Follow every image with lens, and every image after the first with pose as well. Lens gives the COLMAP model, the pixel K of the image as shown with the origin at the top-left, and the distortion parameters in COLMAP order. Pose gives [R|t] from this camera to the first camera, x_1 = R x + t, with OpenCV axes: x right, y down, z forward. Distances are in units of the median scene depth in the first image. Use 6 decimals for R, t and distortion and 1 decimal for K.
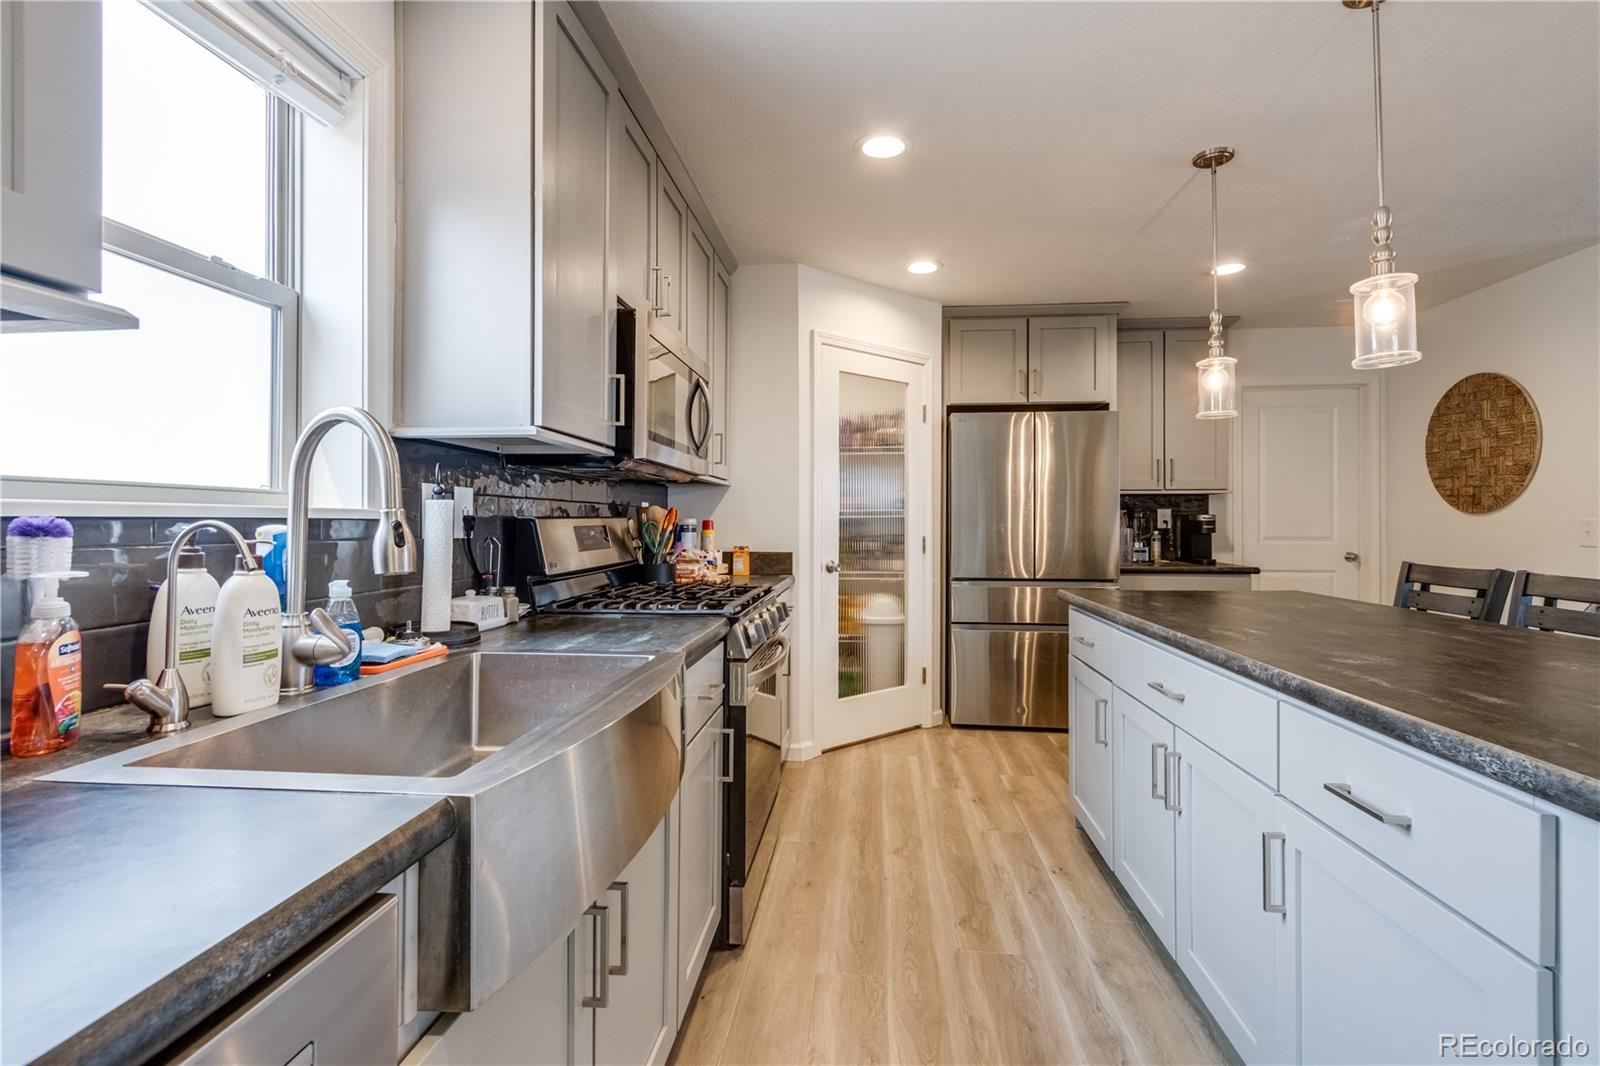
lens RADIAL K [[729.8, 0, 807.6], [0, 729.8, 507.9], [0, 0, 1]] dist [0.000340, -0.000778]
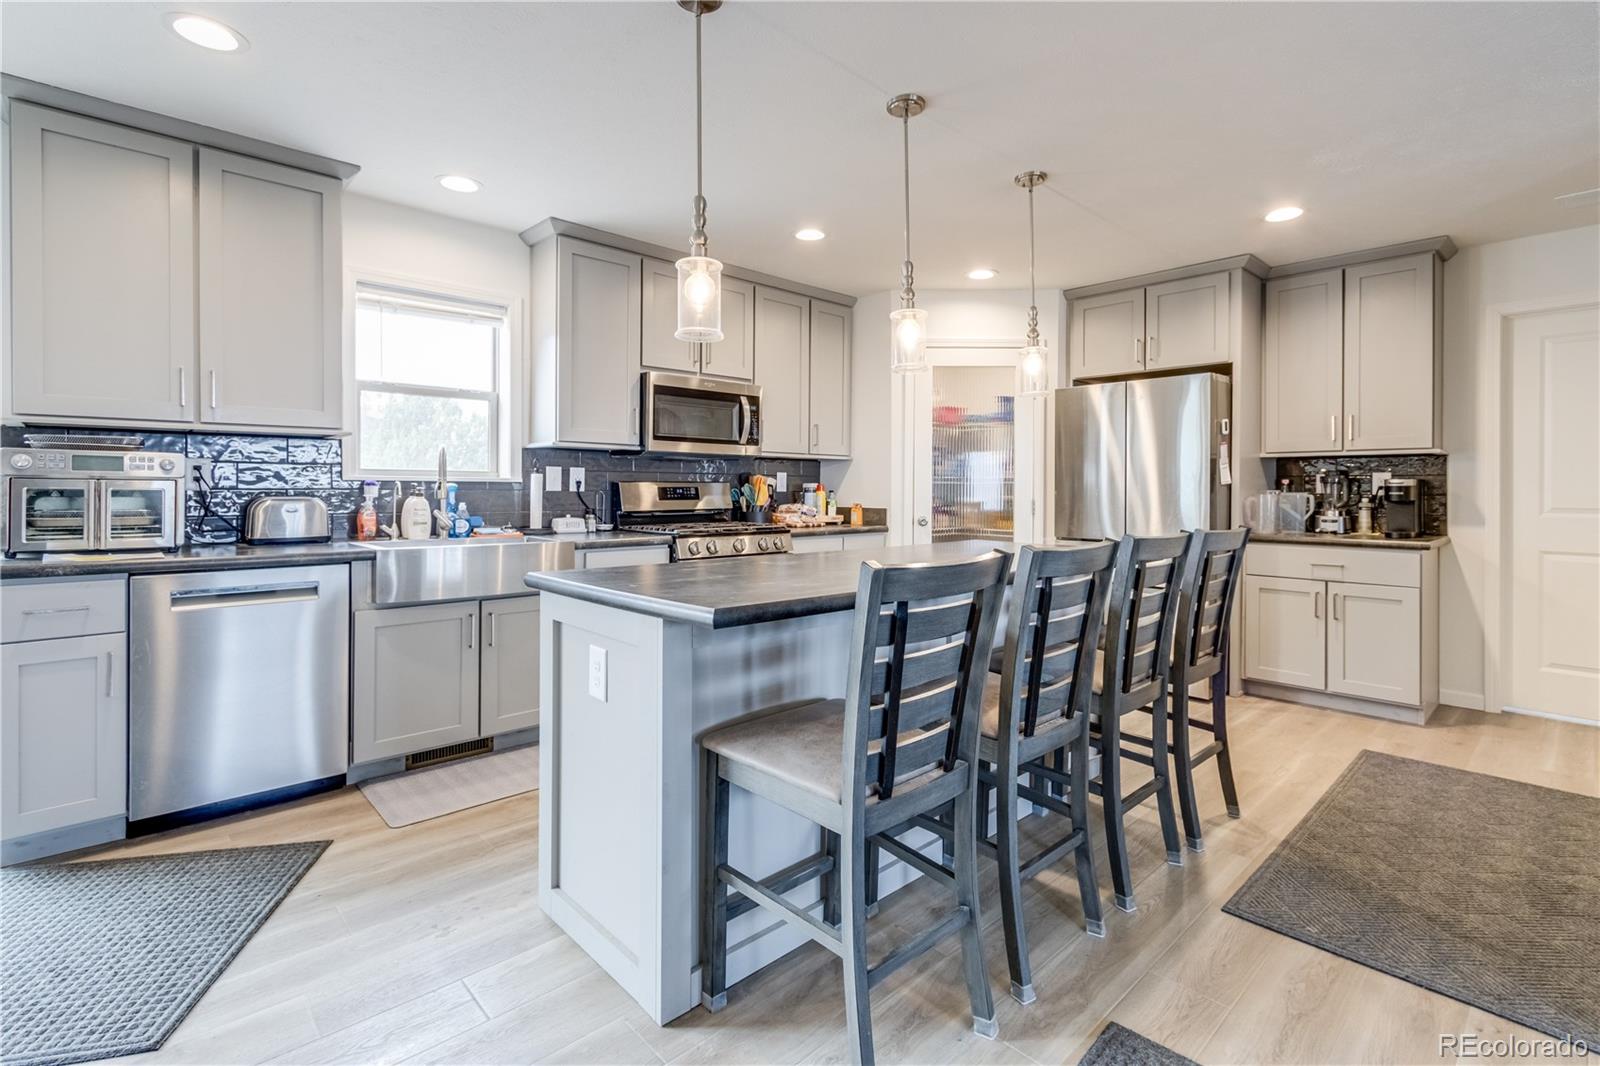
lens RADIAL K [[729.8, 0, 836.8], [0, 729.8, 488.4], [0, 0, 1]] dist [0.000340, -0.000778]
pose [[0.758146, 0.001328, -0.652084, 0.715223], [0.007943, 0.999905, 0.011271, 0.006825], [0.652037, -0.013724, 0.758063, -0.066826]]
